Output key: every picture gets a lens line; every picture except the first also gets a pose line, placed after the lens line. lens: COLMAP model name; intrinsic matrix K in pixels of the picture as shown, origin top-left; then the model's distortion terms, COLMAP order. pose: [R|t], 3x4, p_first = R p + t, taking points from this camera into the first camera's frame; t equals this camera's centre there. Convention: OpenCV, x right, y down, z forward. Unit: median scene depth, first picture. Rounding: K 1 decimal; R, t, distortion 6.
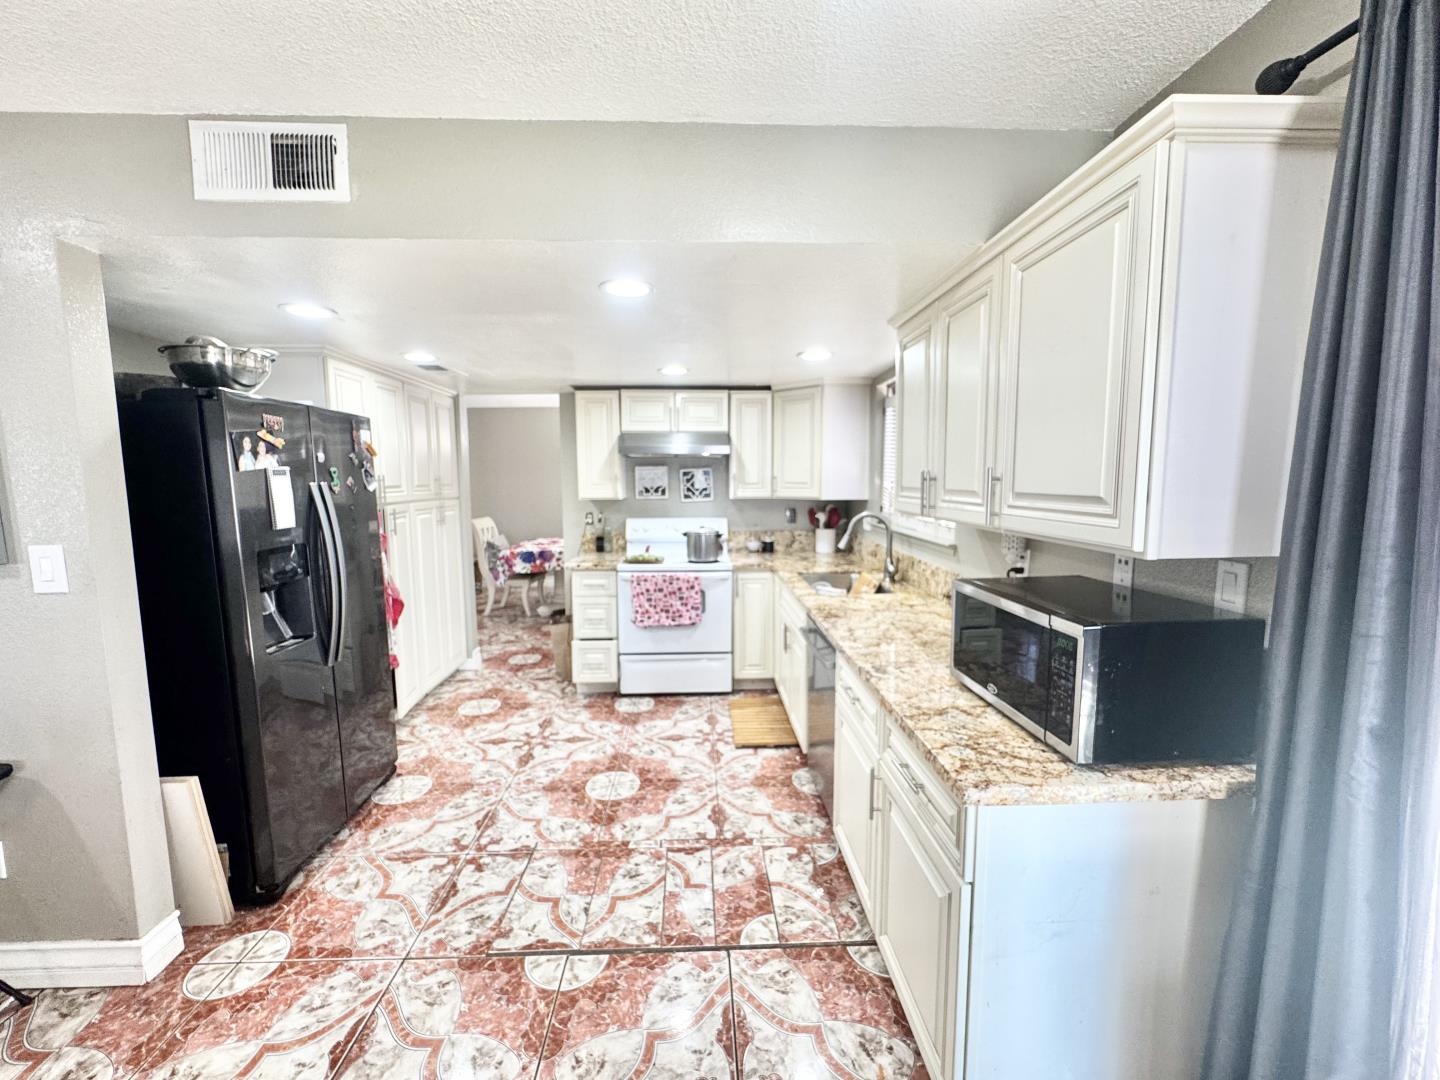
lens RADIAL K [[577.2, 0, 724.8], [0, 577.2, 534.0], [0, 0, 1]] dist [-0.001538, -0.000364]
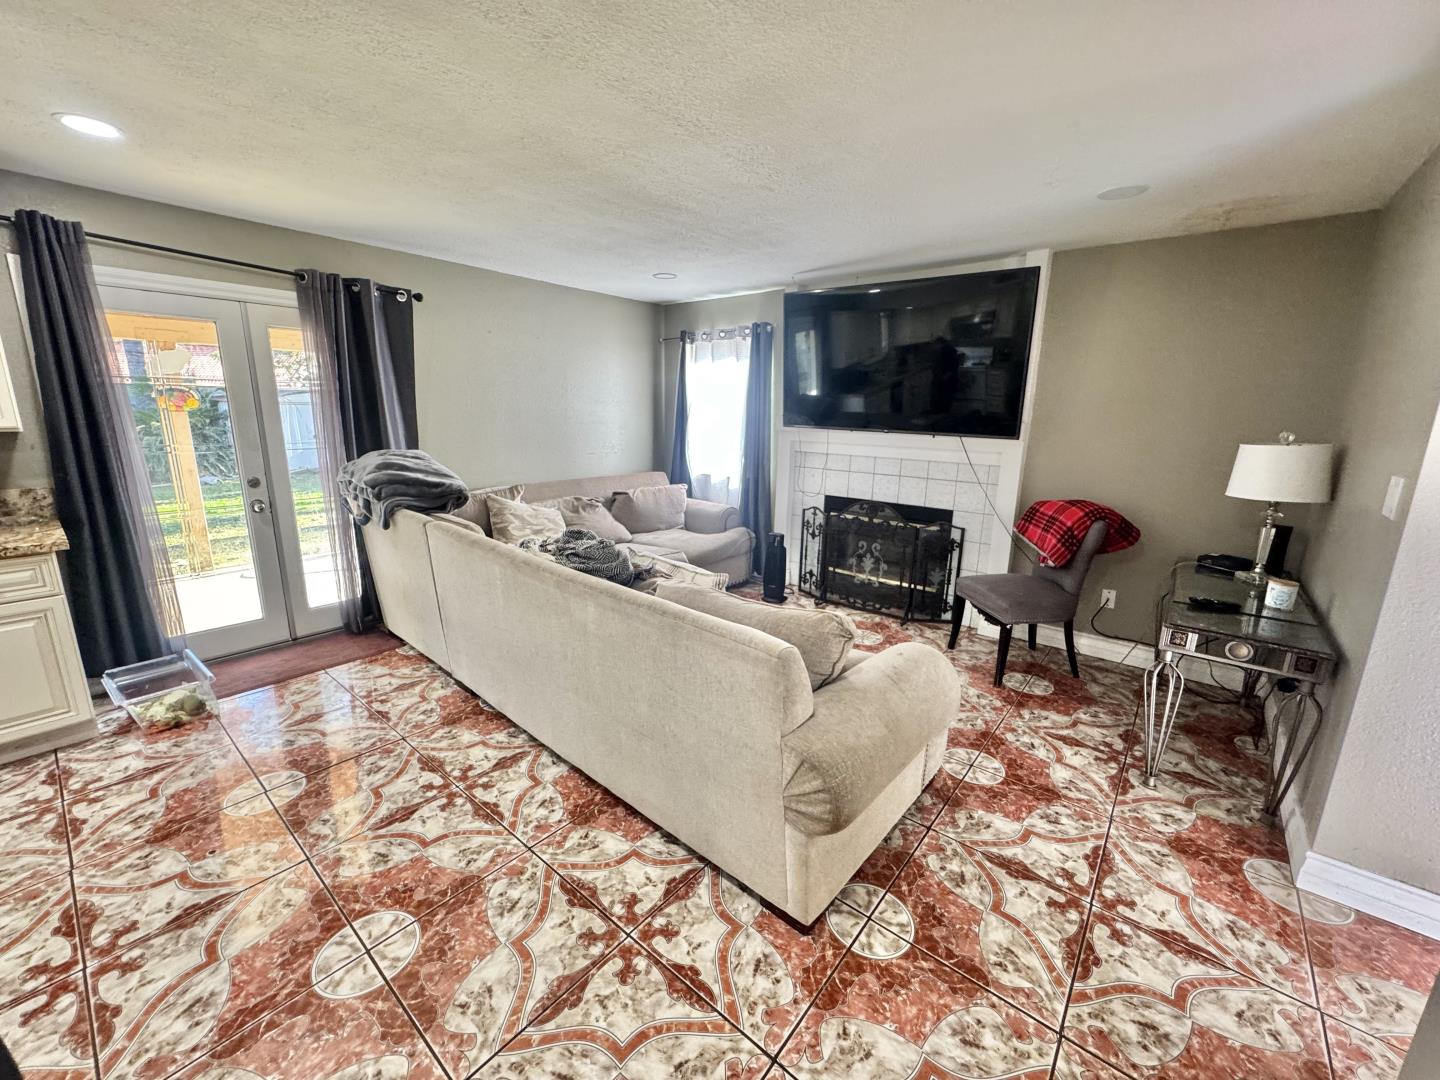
lens RADIAL K [[577.2, 0, 718.3], [0, 577.2, 531.5], [0, 0, 1]] dist [-0.001538, -0.000364]
pose [[0.739599, 0.158825, -0.654040, 0.048559], [-0.089024, 0.986305, 0.138843, -0.010969], [0.667134, -0.044463, 0.743609, 0.109616]]
